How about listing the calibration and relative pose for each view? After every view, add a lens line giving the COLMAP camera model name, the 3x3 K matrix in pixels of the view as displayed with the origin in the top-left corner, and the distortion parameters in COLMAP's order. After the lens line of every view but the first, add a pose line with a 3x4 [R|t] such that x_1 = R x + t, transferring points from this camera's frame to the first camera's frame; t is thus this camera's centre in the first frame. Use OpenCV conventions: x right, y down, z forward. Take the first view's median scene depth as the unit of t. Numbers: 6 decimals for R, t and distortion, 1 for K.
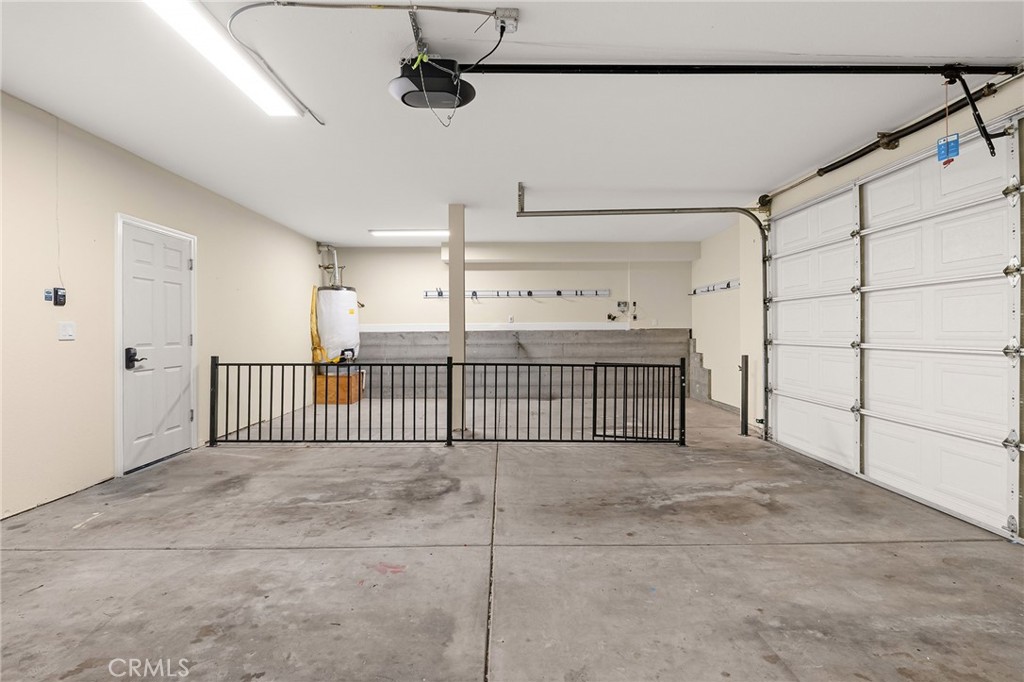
lens RADIAL K [[458.3, 0, 507.8], [0, 458.3, 337.9], [0, 0, 1]] dist [-0.013088, -0.000163]
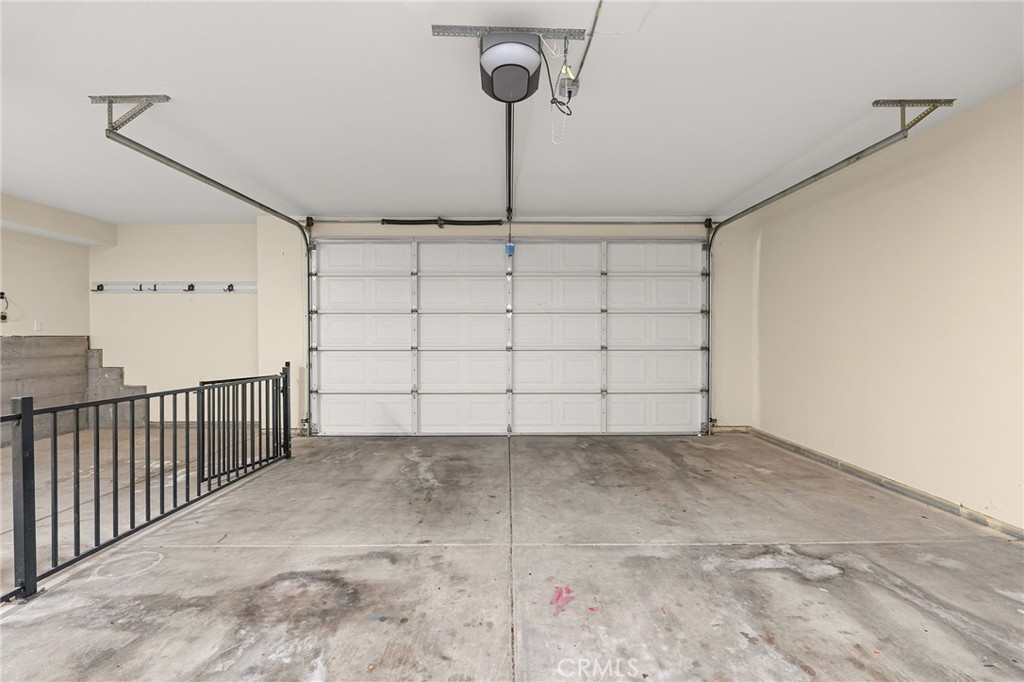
lens RADIAL K [[458.3, 0, 507.8], [0, 458.3, 337.9], [0, 0, 1]] dist [-0.013088, -0.000163]
pose [[0.001207, -0.000004, 0.999999, -0.810122], [0.016992, 0.999856, -0.000017, -0.012744], [-0.999855, 0.016992, 0.001207, 0.753327]]
